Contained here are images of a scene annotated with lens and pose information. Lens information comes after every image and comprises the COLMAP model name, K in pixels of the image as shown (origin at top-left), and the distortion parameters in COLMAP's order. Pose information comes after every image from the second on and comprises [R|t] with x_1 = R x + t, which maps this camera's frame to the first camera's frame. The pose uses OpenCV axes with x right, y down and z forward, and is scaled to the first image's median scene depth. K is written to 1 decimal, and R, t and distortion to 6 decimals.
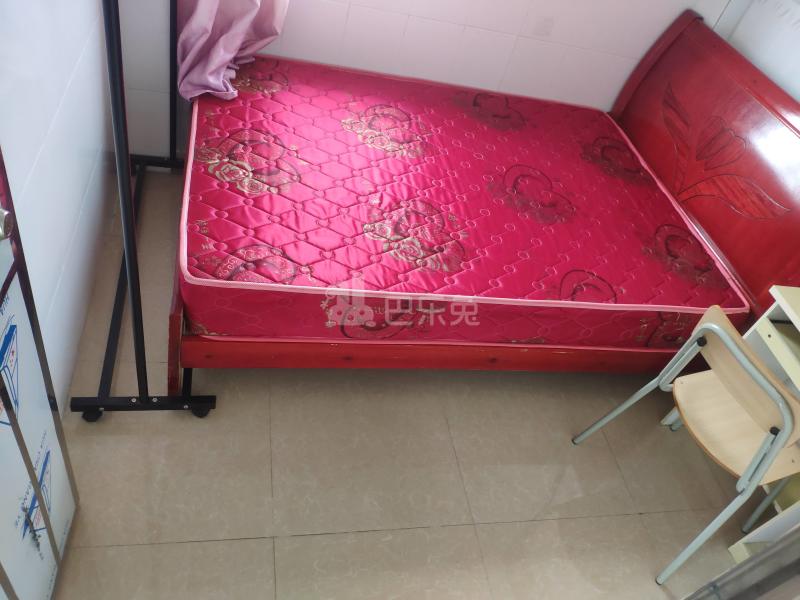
lens RADIAL K [[638.4, 0, 400.0], [0, 638.4, 300.0], [0, 0, 1]] dist [0.155079, -0.301295]
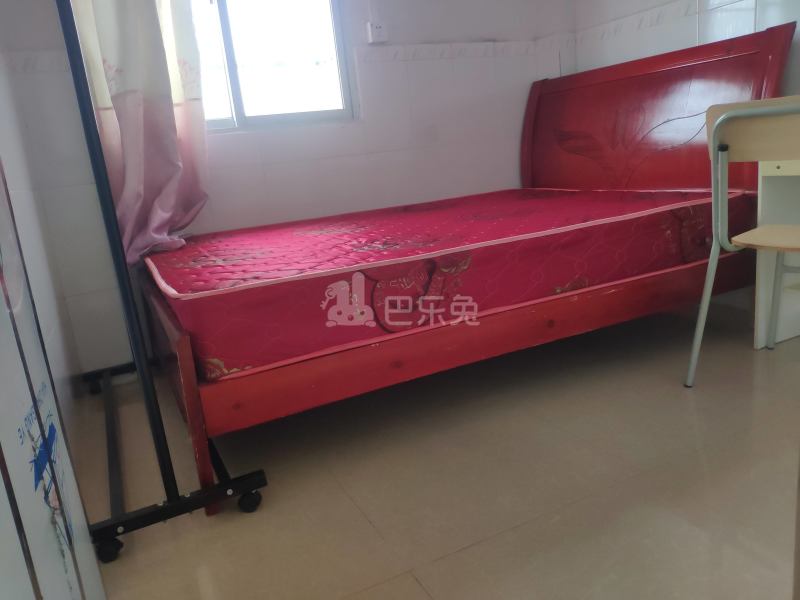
lens RADIAL K [[638.4, 0, 400.0], [0, 638.4, 300.0], [0, 0, 1]] dist [0.155079, -0.301295]
pose [[0.902386, -0.392542, 0.177790, -0.177757], [0.428170, 0.770147, -0.472805, 0.392960], [0.048672, 0.502777, 0.863045, 0.217374]]
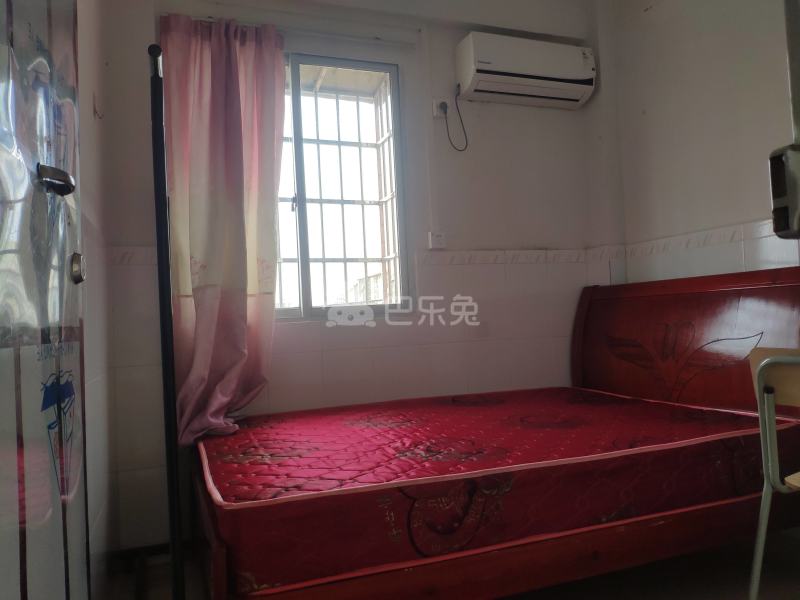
lens RADIAL K [[638.4, 0, 400.0], [0, 638.4, 300.0], [0, 0, 1]] dist [0.155079, -0.301295]
pose [[0.941496, -0.282406, 0.183934, -0.151325], [0.329218, 0.653869, -0.681228, 0.367101], [0.072115, 0.701928, 0.708588, 0.154070]]
